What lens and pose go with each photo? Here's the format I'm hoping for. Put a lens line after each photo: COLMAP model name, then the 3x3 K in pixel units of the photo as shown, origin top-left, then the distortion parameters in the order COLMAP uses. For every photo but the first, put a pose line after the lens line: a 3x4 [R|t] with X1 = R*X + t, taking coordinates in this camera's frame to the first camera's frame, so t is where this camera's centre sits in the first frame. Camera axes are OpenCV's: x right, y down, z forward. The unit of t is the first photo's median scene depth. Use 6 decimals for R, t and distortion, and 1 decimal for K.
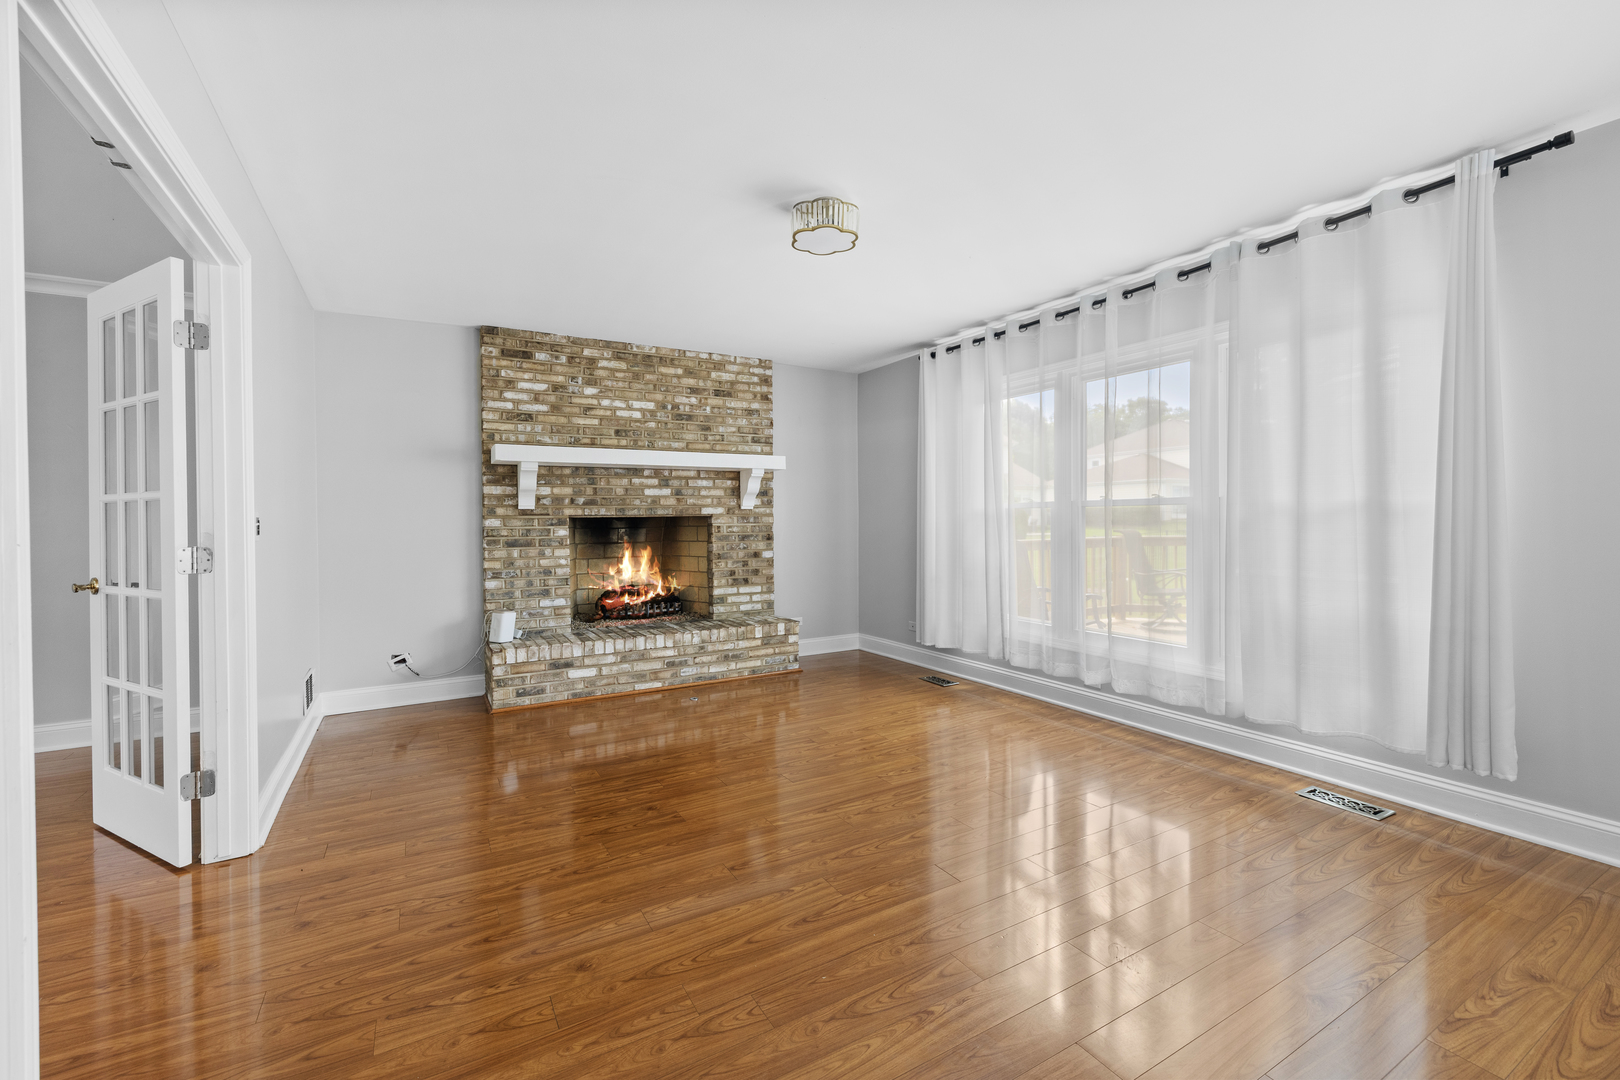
lens RADIAL K [[684.7, 0, 819.0], [0, 684.7, 531.2], [0, 0, 1]] dist [0.003484, 0.000033]
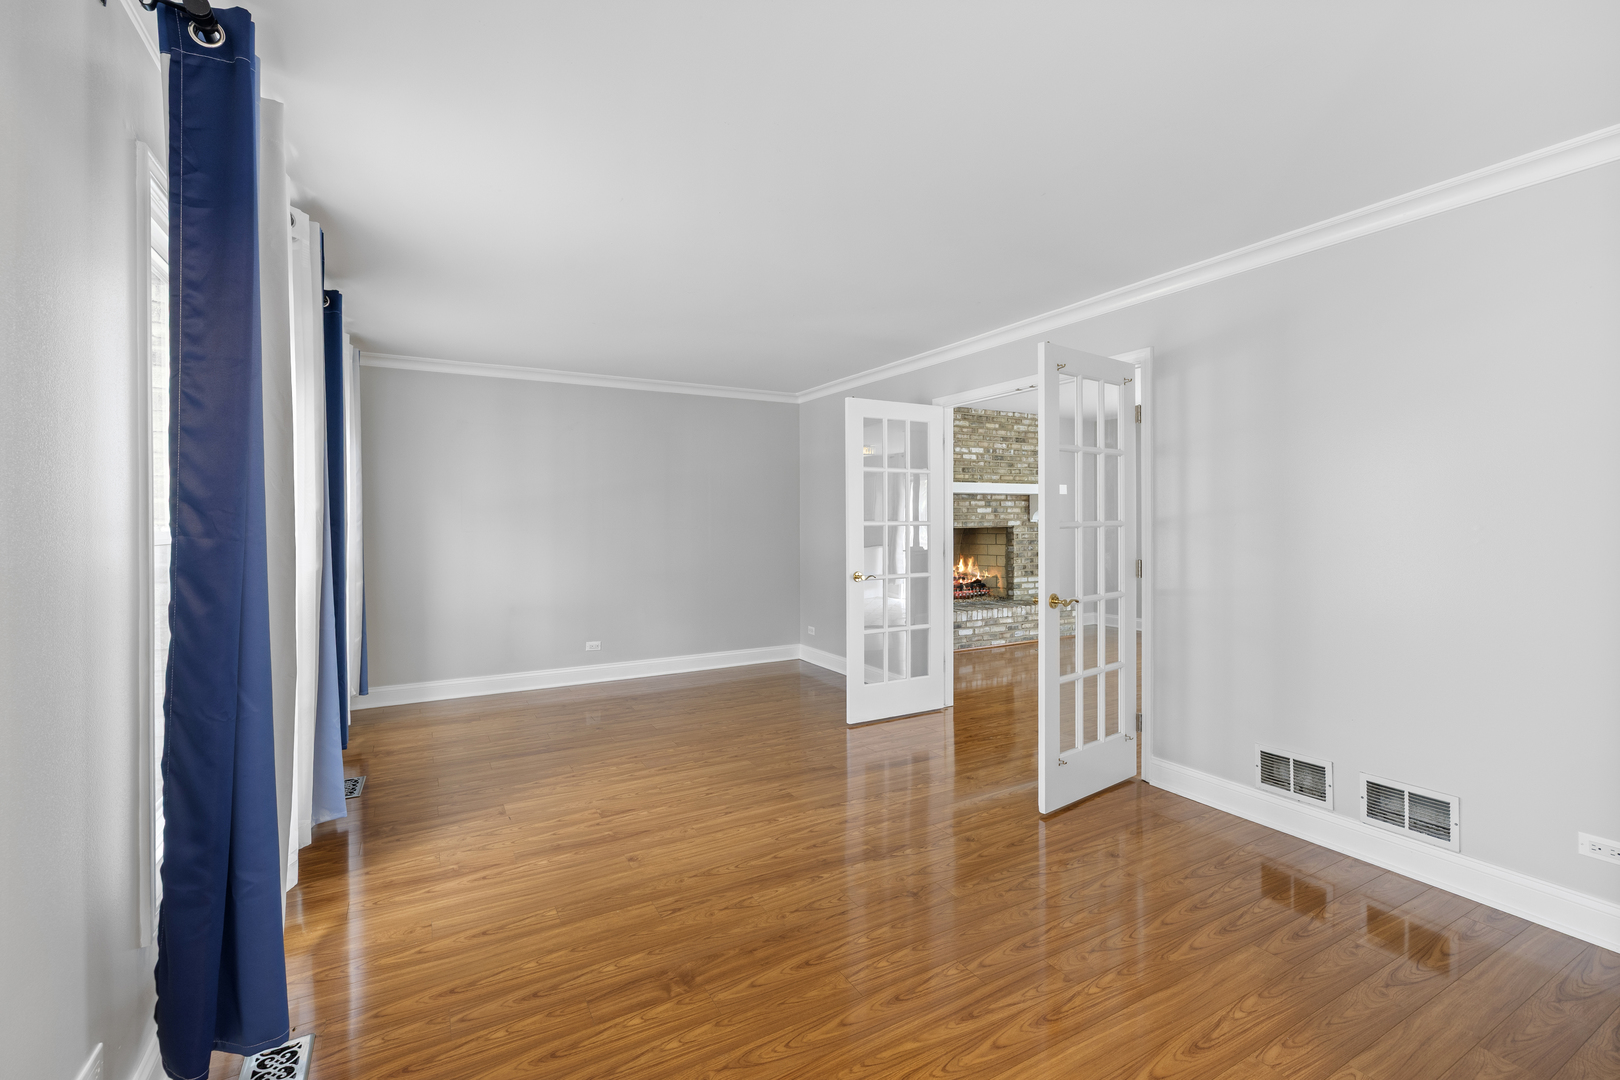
lens RADIAL K [[684.7, 0, 798.4], [0, 684.7, 536.9], [0, 0, 1]] dist [0.003484, 0.000033]
pose [[0.999659, 0.003884, -0.025835, -0.583475], [-0.003675, 0.999960, 0.008141, -0.011817], [0.025865, -0.008044, 0.999633, -0.445440]]
